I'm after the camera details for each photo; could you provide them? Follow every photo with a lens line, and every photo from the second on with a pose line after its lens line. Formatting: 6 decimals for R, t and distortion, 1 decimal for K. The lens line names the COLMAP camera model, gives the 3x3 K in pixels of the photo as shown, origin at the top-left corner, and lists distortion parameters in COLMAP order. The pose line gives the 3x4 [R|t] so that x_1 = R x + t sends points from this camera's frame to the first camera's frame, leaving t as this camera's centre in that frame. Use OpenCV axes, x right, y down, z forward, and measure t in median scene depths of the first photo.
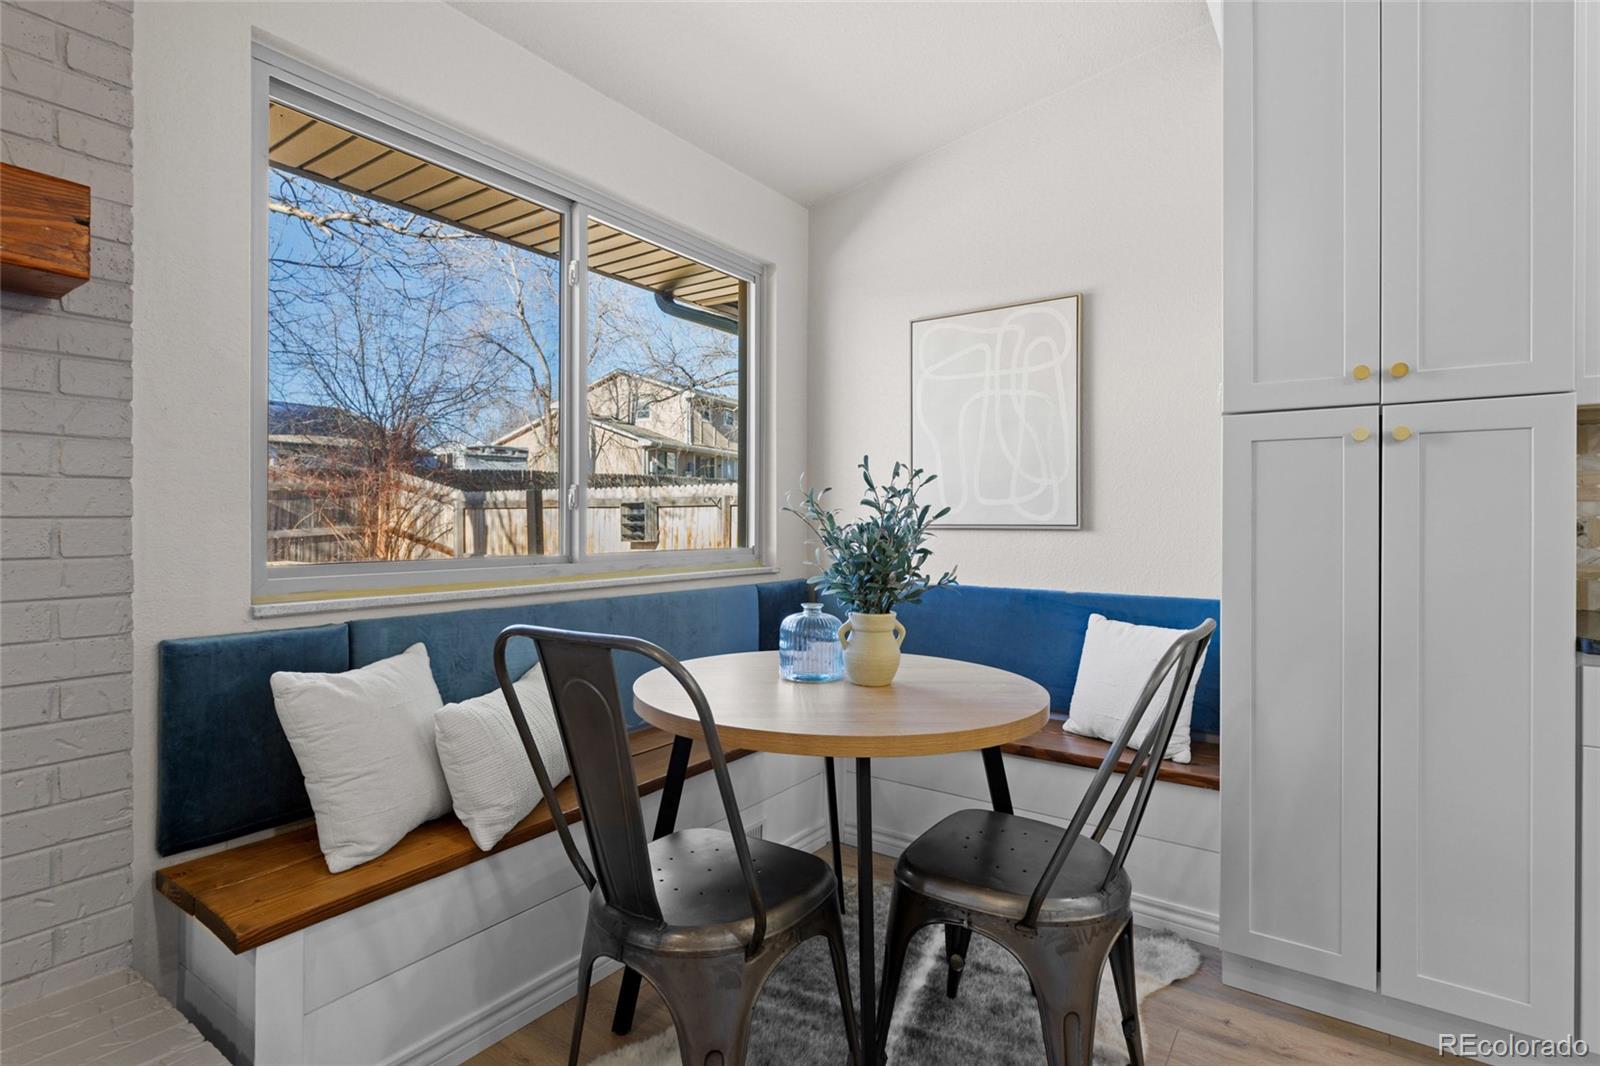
lens RADIAL K [[786.2, 0, 803.3], [0, 786.2, 523.5], [0, 0, 1]] dist [-0.000941, -0.000418]
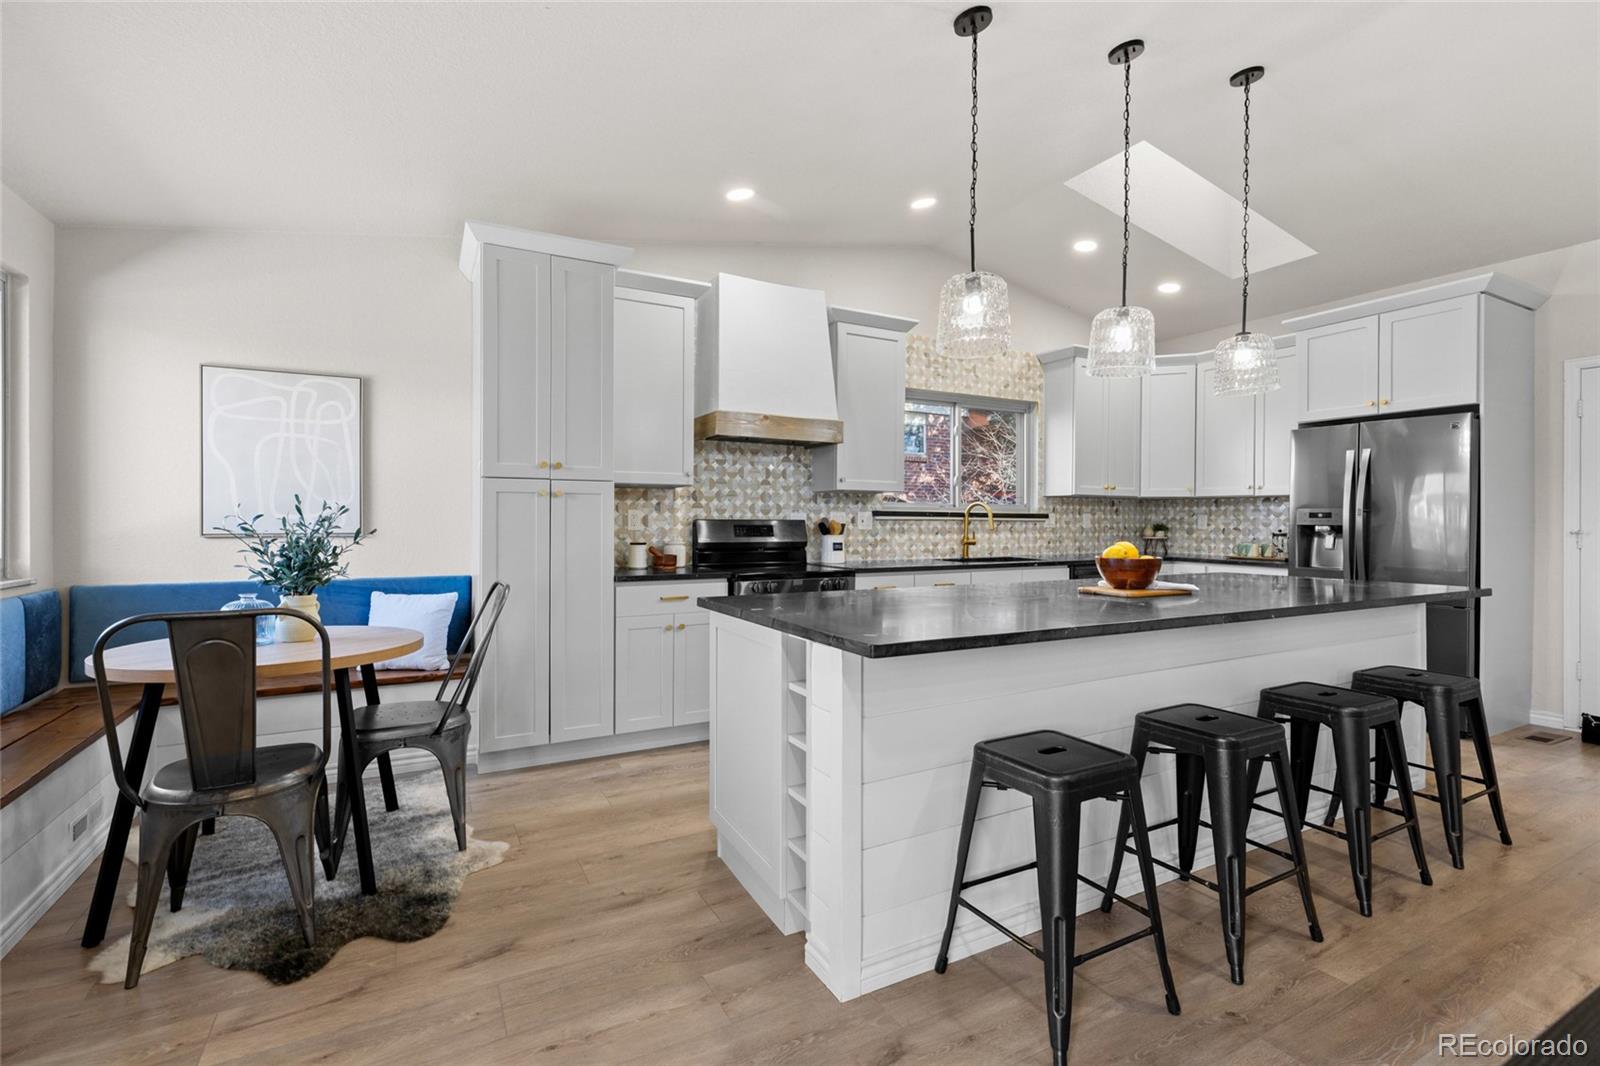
lens RADIAL K [[719.1, 0, 797.4], [0, 719.1, 524.2], [0, 0, 1]] dist [0.000655, -0.000739]
pose [[0.448651, -0.005691, 0.893689, -0.482031], [-0.001205, 0.999975, 0.006973, -0.024493], [-0.893706, -0.004205, 0.448633, -0.337368]]
